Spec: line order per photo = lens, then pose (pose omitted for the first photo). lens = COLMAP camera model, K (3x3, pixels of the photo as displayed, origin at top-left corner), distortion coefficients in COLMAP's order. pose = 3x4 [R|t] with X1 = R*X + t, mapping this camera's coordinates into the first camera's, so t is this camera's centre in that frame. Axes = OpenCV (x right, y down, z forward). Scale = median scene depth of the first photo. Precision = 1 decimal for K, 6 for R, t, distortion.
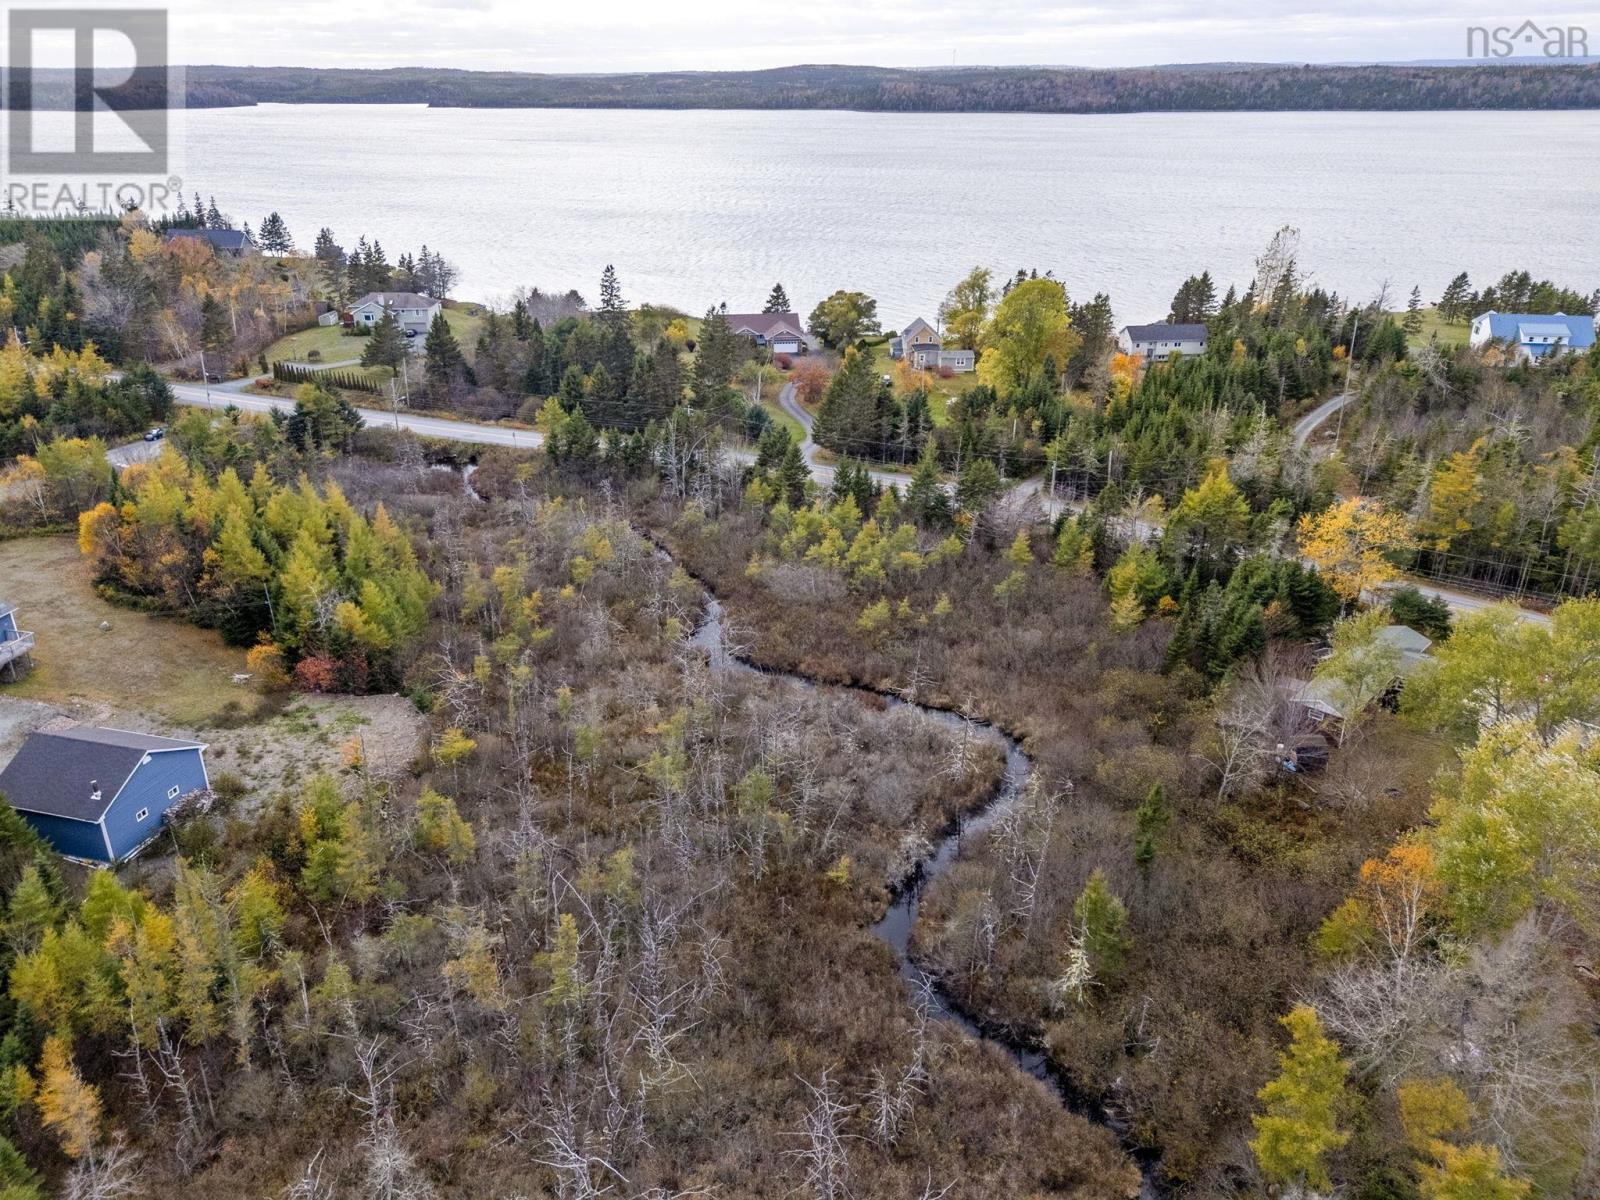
lens RADIAL K [[1174.1, 0, 797.8], [0, 1174.1, 600.2], [0, 0, 1]] dist [0.066698, -0.050727]
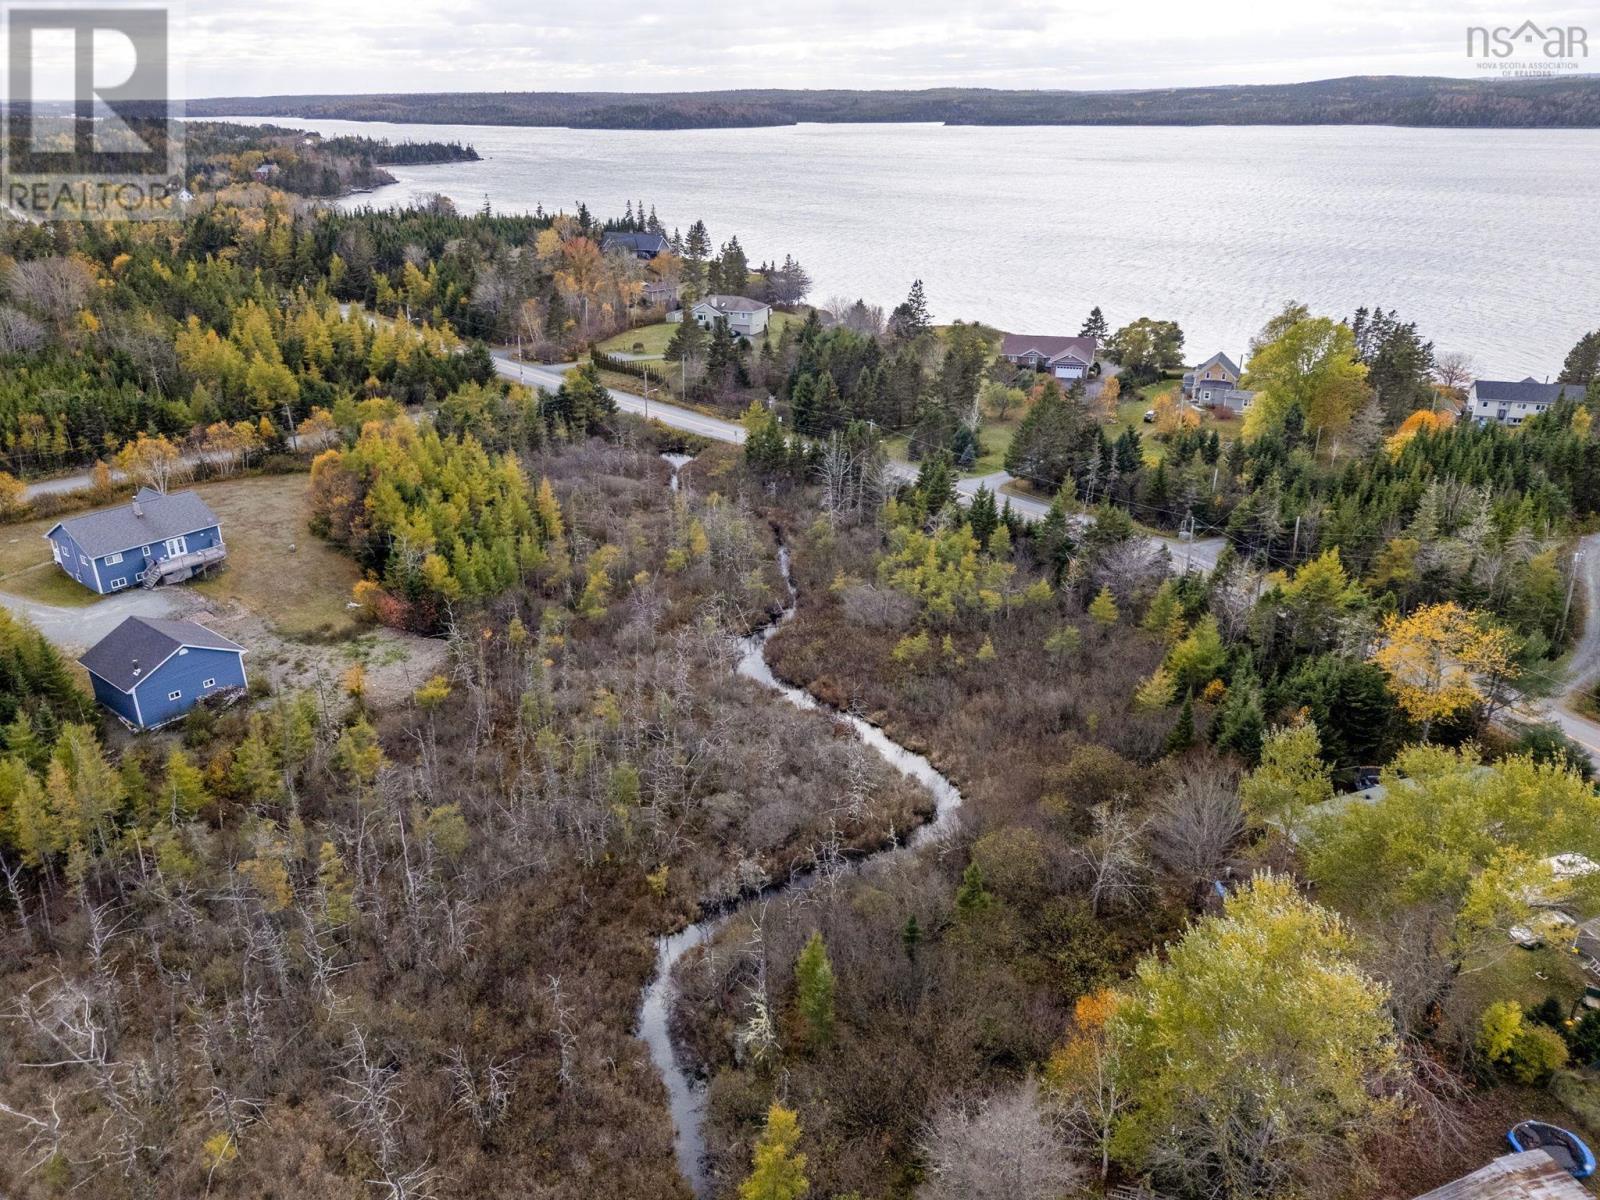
lens RADIAL K [[1174.1, 0, 798.8], [0, 1174.1, 597.7], [0, 0, 1]] dist [0.066698, -0.050727]
pose [[0.916255, 0.153563, -0.369994, 0.163644], [-0.158741, 0.987180, 0.016614, -0.014257], [0.367802, 0.043510, 0.928886, 0.031432]]
